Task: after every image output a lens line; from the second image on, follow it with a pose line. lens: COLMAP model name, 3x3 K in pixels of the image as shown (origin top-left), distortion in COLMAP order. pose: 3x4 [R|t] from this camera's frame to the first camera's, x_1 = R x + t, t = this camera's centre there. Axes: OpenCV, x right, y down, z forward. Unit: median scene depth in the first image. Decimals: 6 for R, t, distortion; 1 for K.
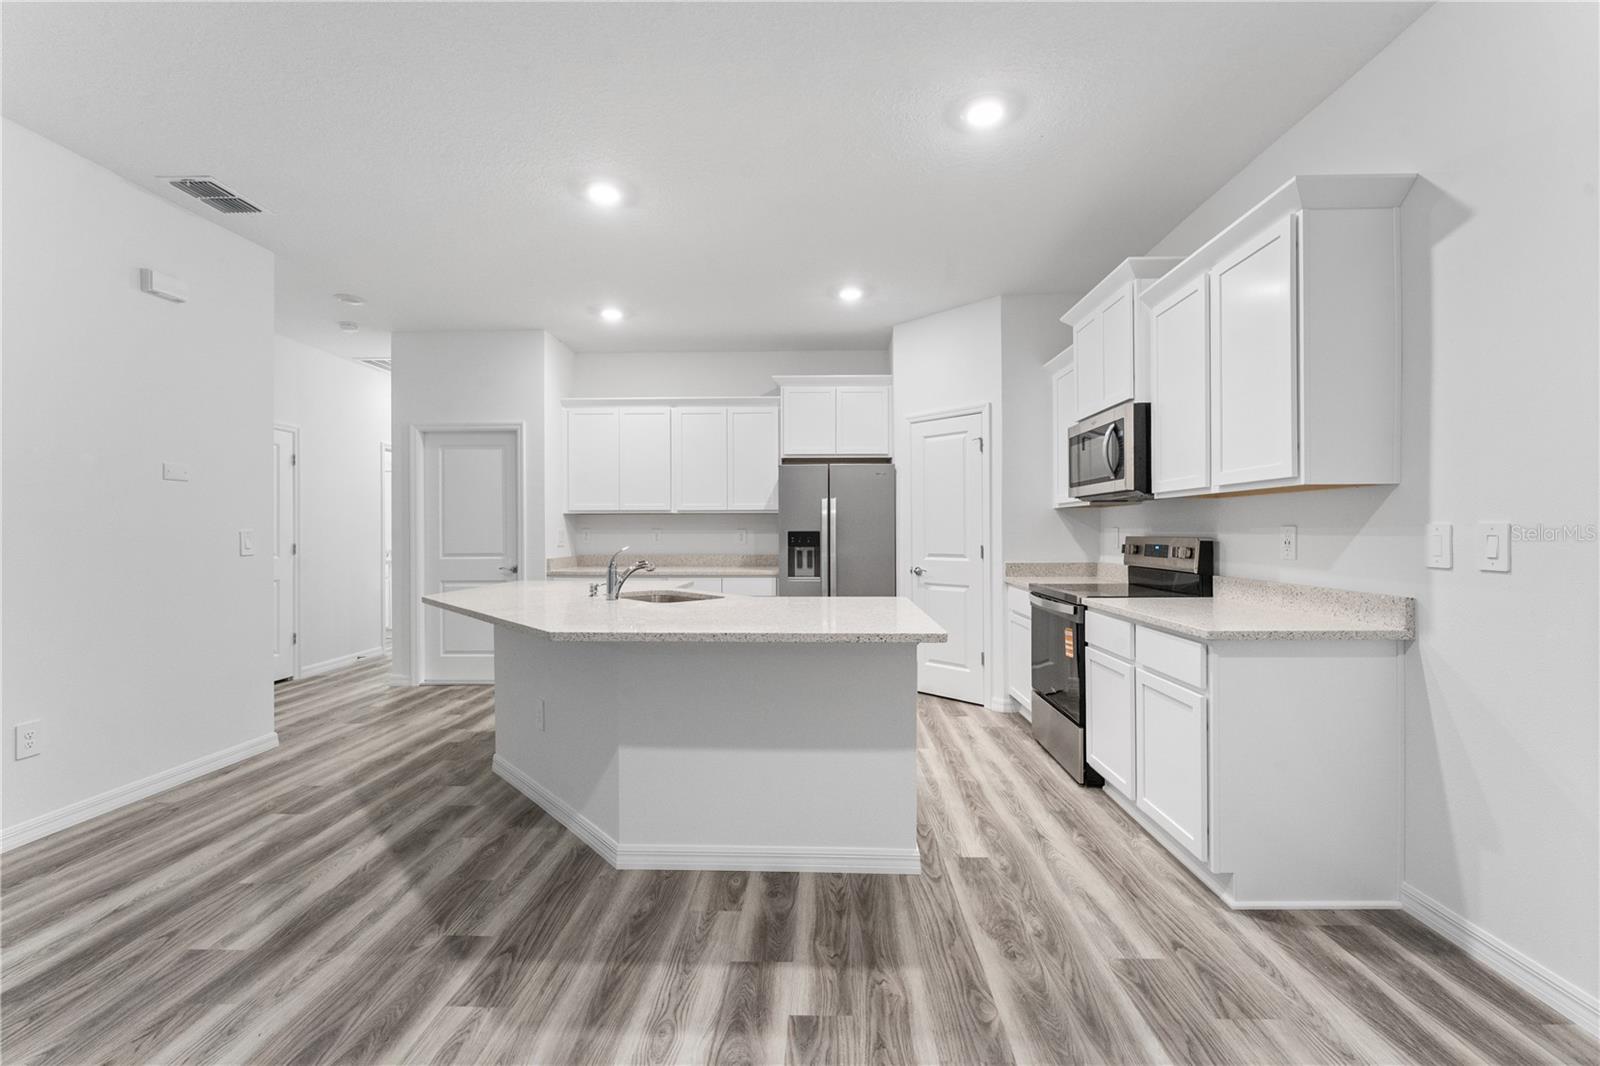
lens RADIAL K [[659.1, 0, 808.8], [0, 659.1, 530.7], [0, 0, 1]] dist [-0.001125, -0.000189]
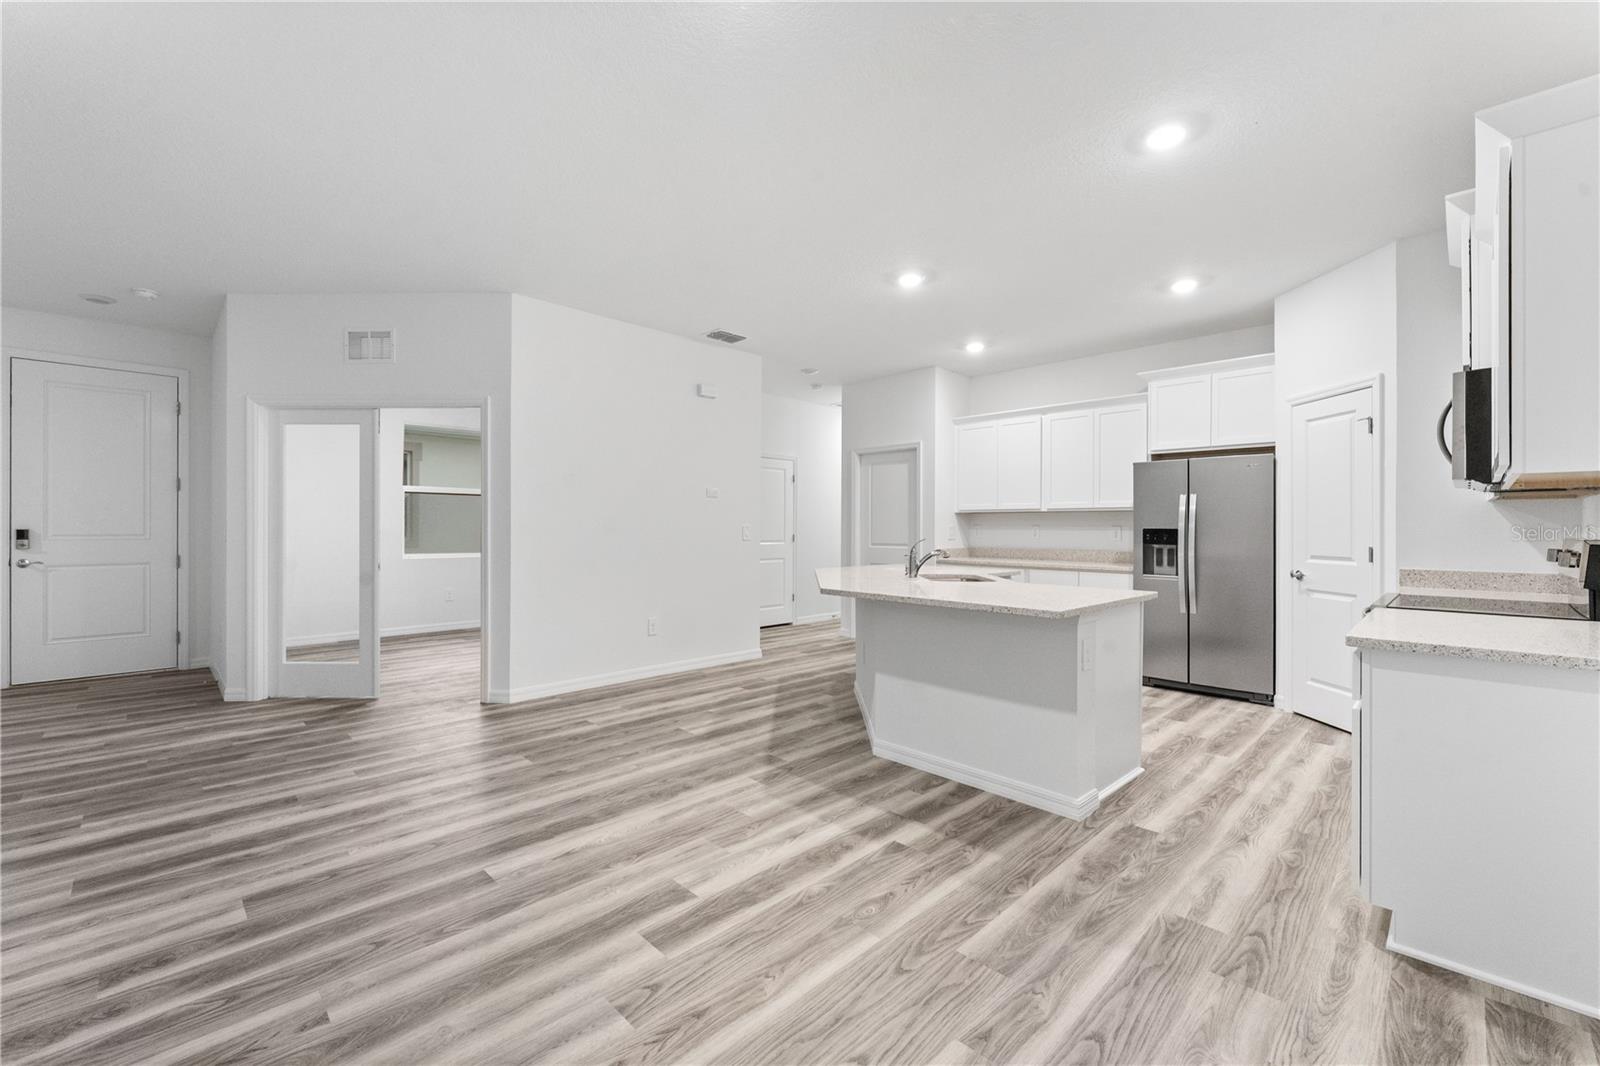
lens RADIAL K [[659.5, 0, 792.7], [0, 659.5, 526.4], [0, 0, 1]] dist [0.000376, -0.000085]
pose [[0.718865, 0.005085, -0.695131, 0.486007], [-0.005919, 0.999982, 0.001194, -0.000397], [0.695125, 0.003256, 0.718882, -0.155616]]
